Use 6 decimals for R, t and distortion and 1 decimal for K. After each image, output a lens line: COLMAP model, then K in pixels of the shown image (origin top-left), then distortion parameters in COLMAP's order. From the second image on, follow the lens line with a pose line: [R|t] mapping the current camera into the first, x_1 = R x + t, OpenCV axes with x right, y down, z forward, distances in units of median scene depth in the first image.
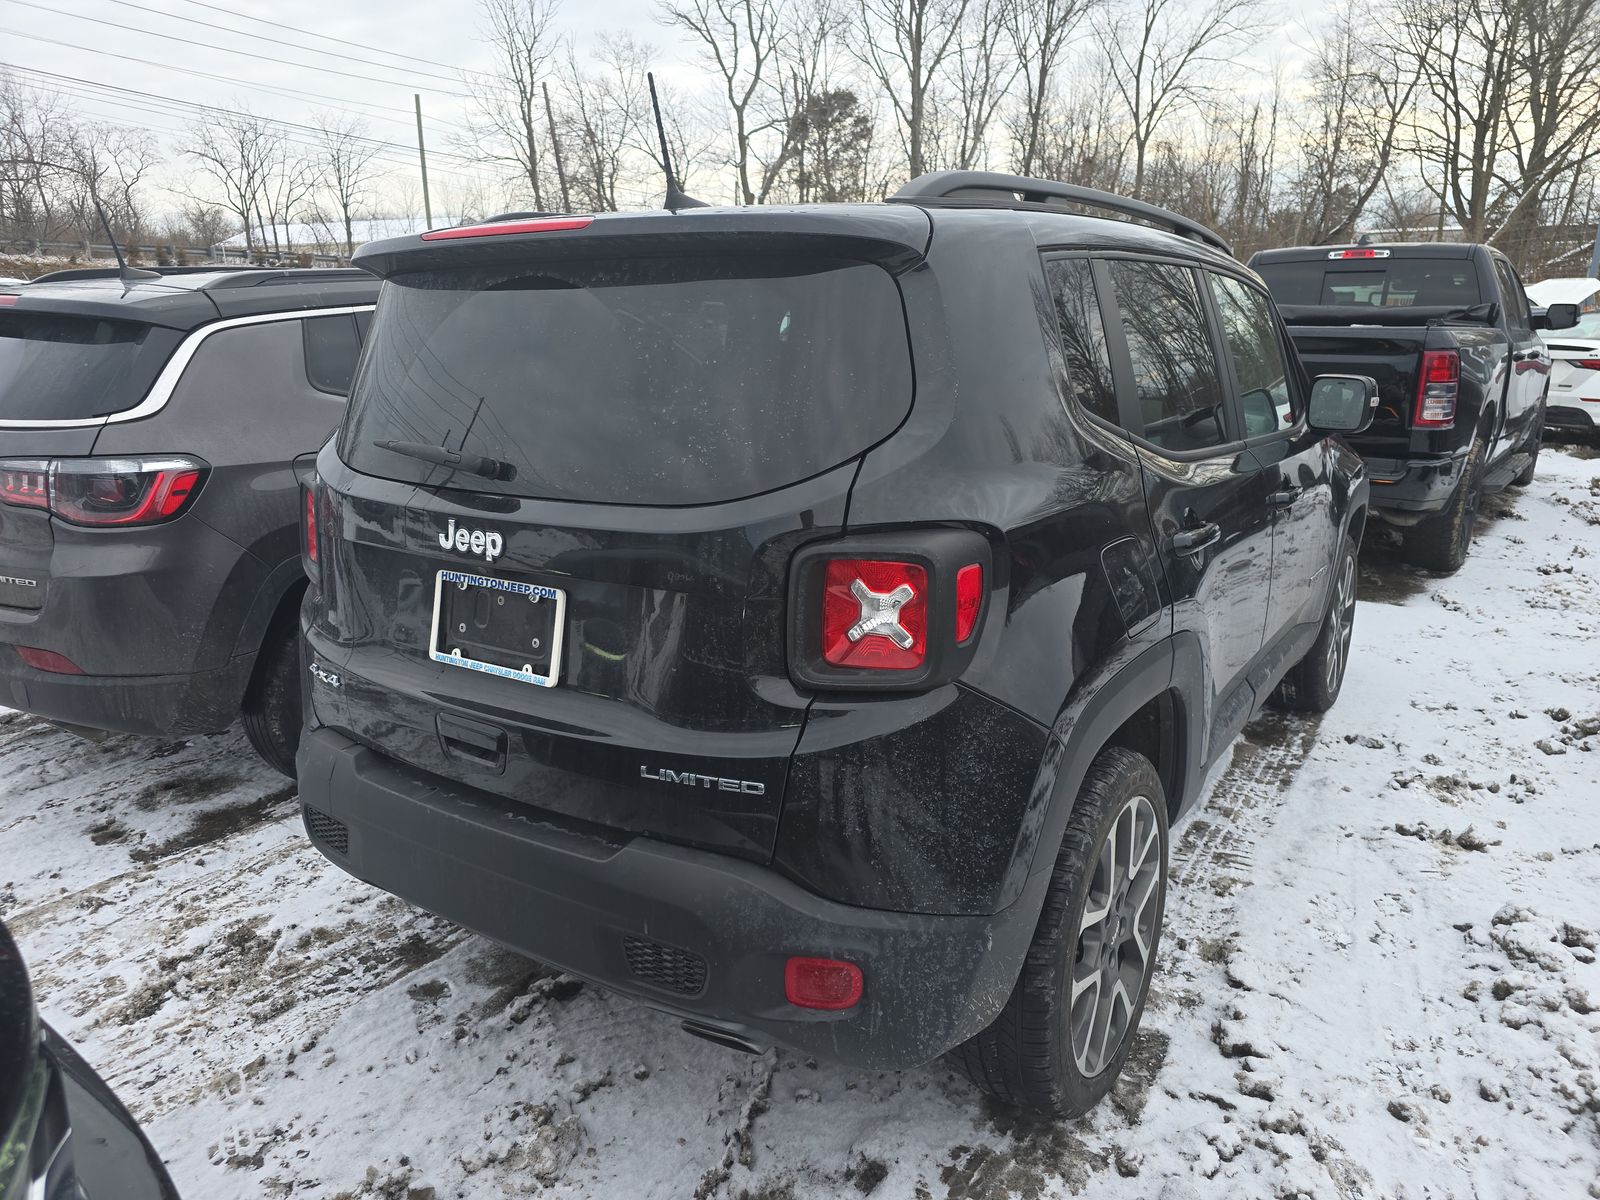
lens RADIAL K [[1044.4, 0, 760.0], [0, 1044.4, 591.0], [0, 0, 1]] dist [0.048445, -0.040819]
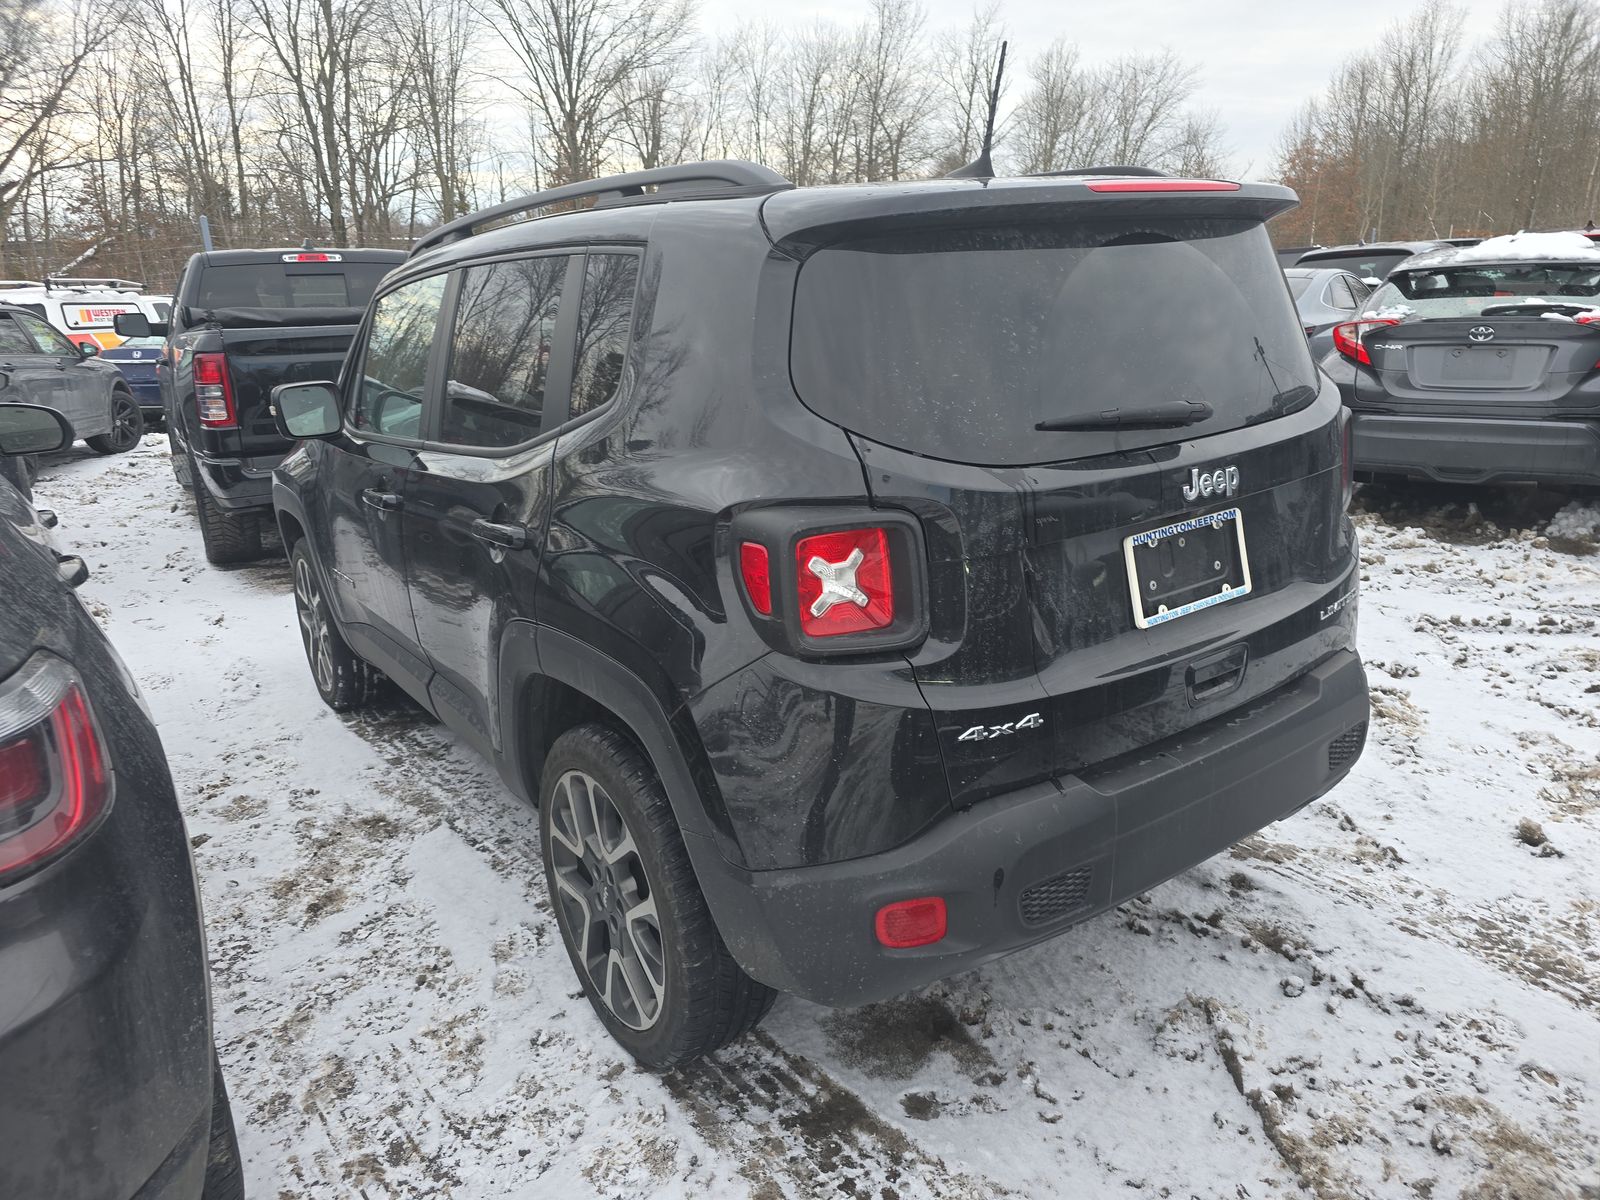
lens RADIAL K [[1075.9, 0, 792.8], [0, 1075.9, 609.8], [0, 0, 1]] dist [0.051727, -0.043021]
pose [[0.352628, -0.275040, 0.894431, -0.911648], [0.280301, 0.942987, 0.179464, -0.153465], [-0.892796, 0.187426, 0.409618, 0.606796]]
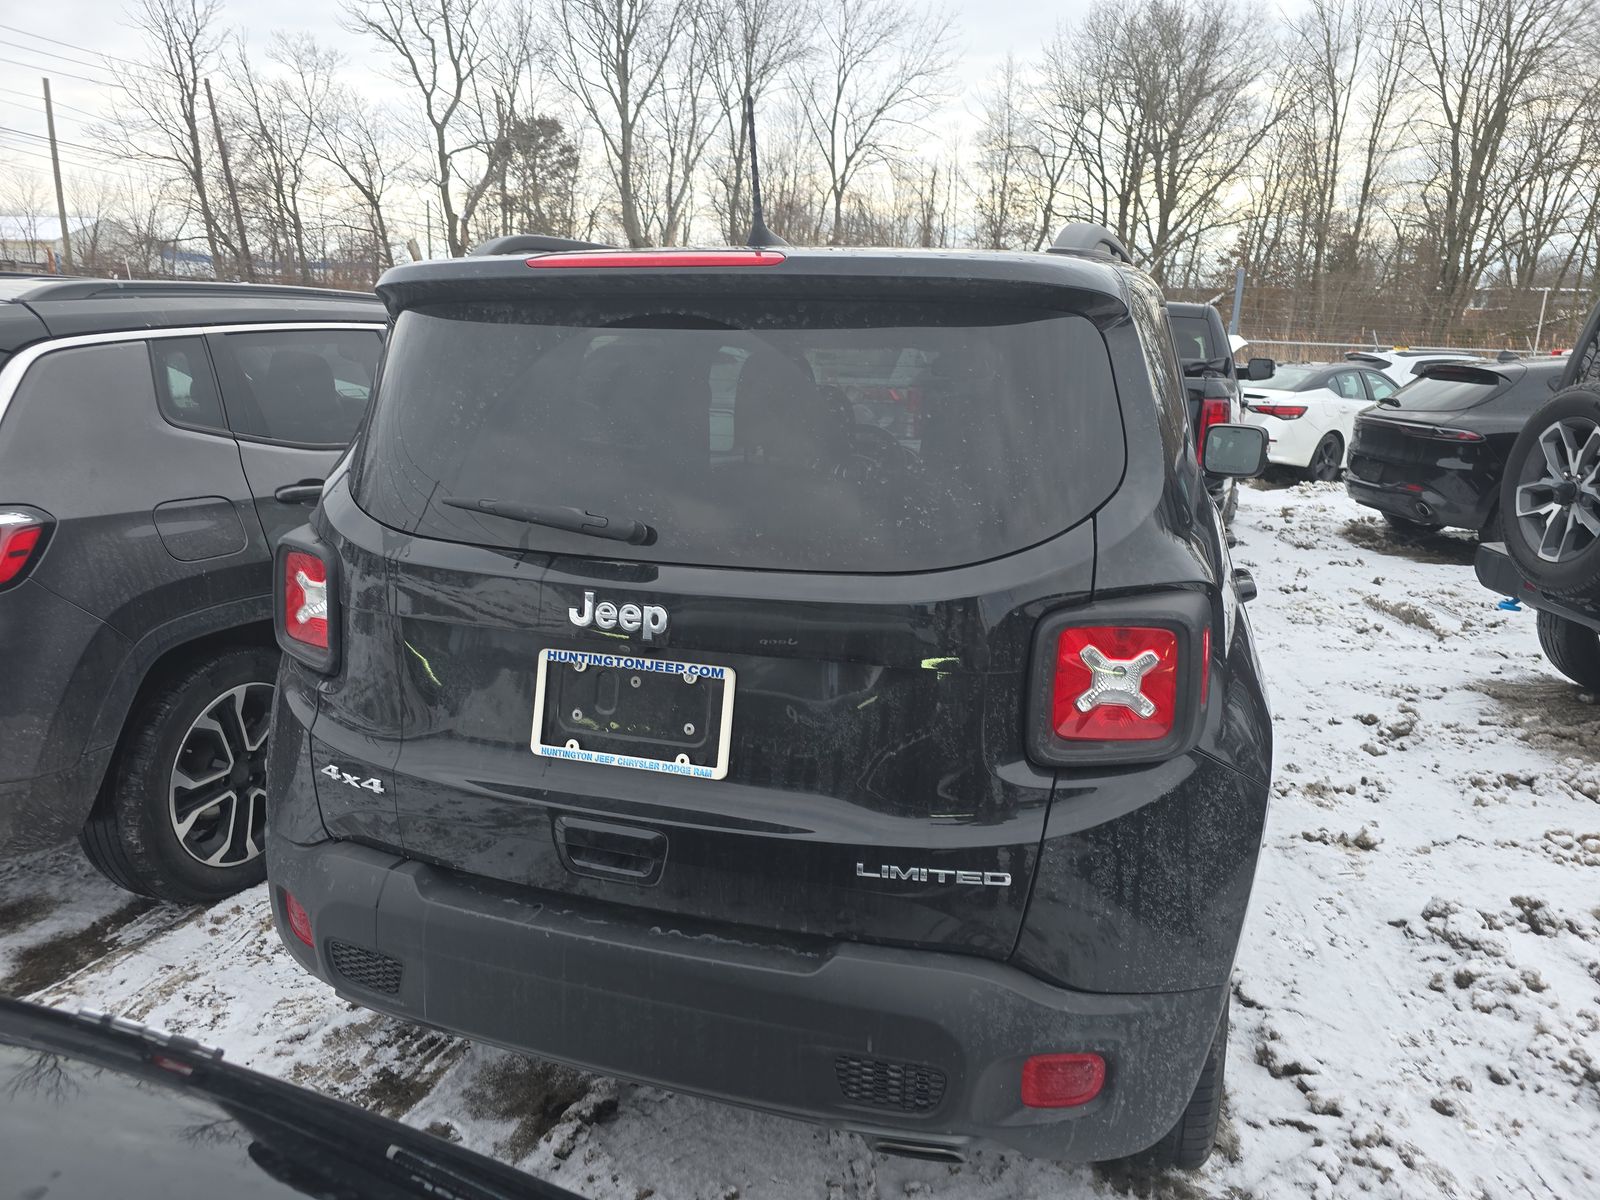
lens RADIAL K [[1049.5, 0, 751.1], [0, 1049.5, 596.5], [0, 0, 1]] dist [0.042468, -0.034228]
pose [[0.964135, -0.031833, 0.263497, -0.252872], [0.037850, 0.999125, -0.017789, -0.028326], [-0.262700, 0.027124, 0.964496, 0.087111]]
